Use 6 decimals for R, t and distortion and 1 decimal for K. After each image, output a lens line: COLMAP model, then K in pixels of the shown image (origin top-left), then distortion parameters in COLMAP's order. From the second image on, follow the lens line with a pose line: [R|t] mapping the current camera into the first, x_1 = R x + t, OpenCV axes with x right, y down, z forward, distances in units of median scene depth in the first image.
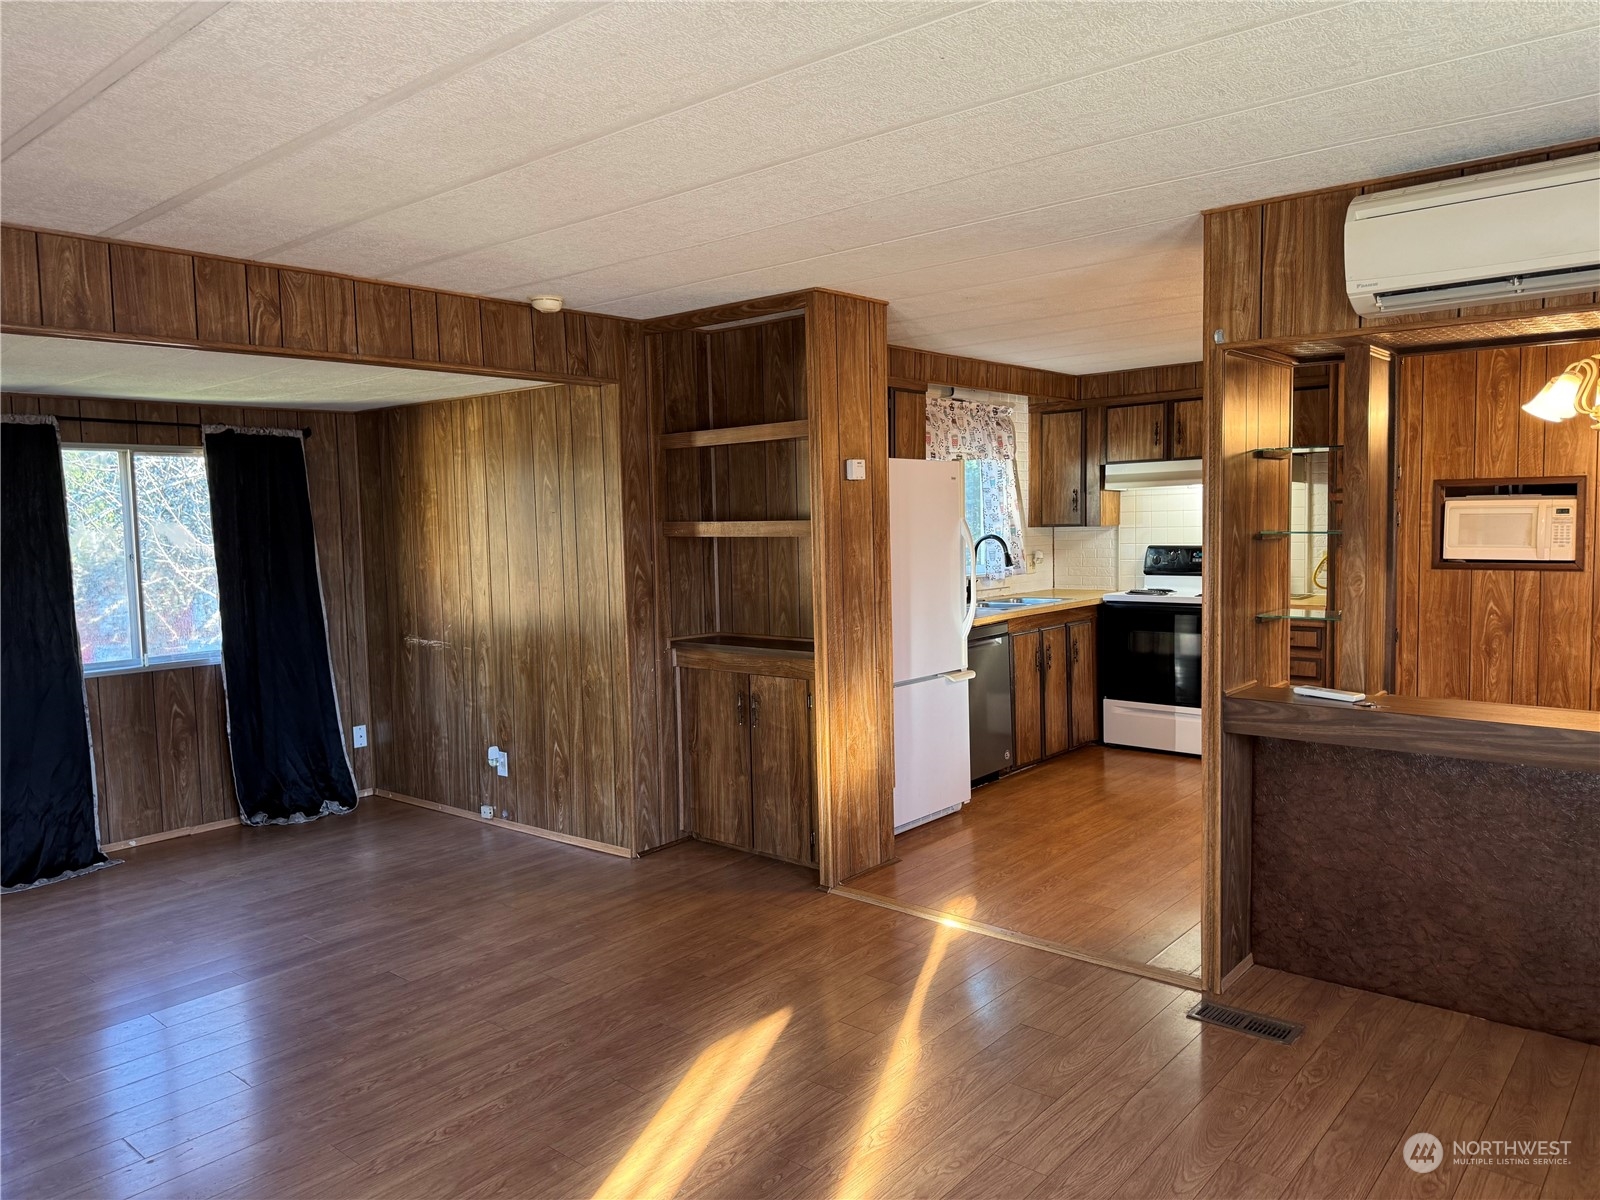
lens RADIAL K [[1134.1, 0, 793.0], [0, 1134.1, 593.3], [0, 0, 1]] dist [0.046494, -0.059196]
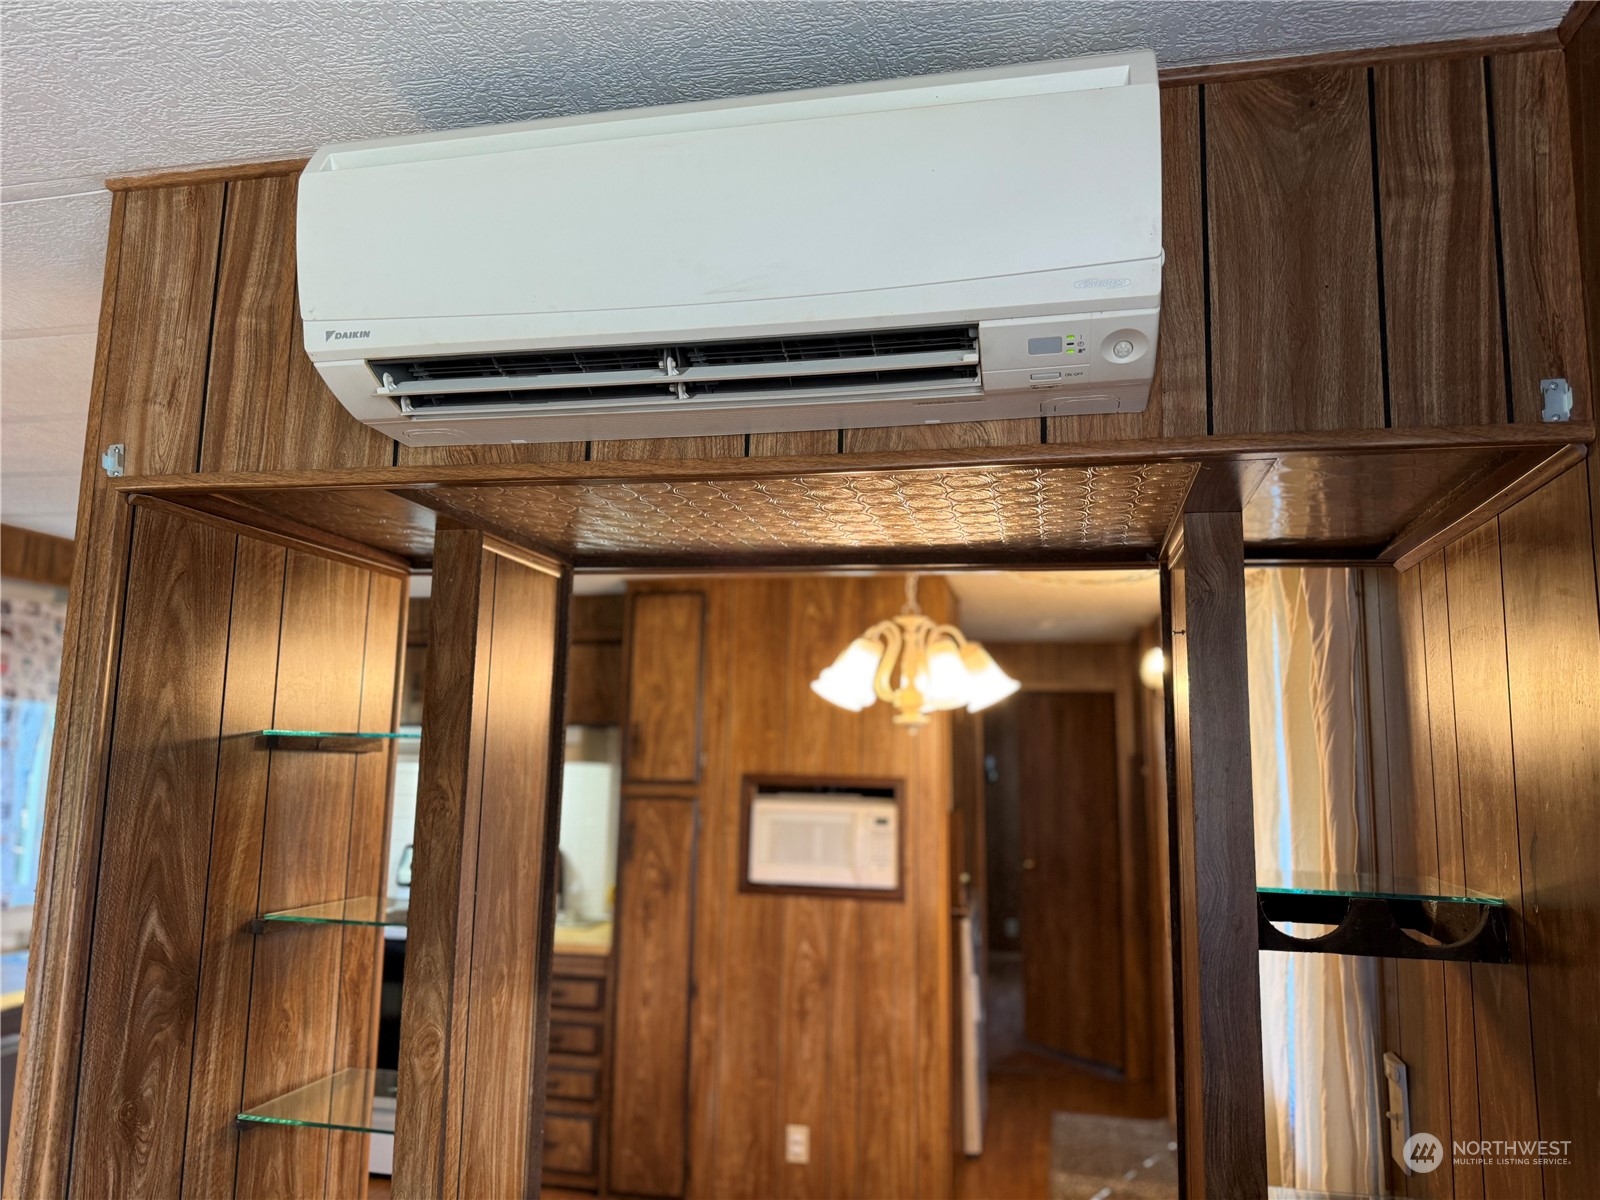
lens RADIAL K [[1134.1, 0, 808.7], [0, 1134.1, 599.0], [0, 0, 1]] dist [0.046494, -0.059196]
pose [[0.879833, 0.101962, 0.464217, 0.399538], [-0.000110, 0.976761, -0.214330, -0.084176], [-0.475283, 0.188524, 0.859398, 0.519492]]
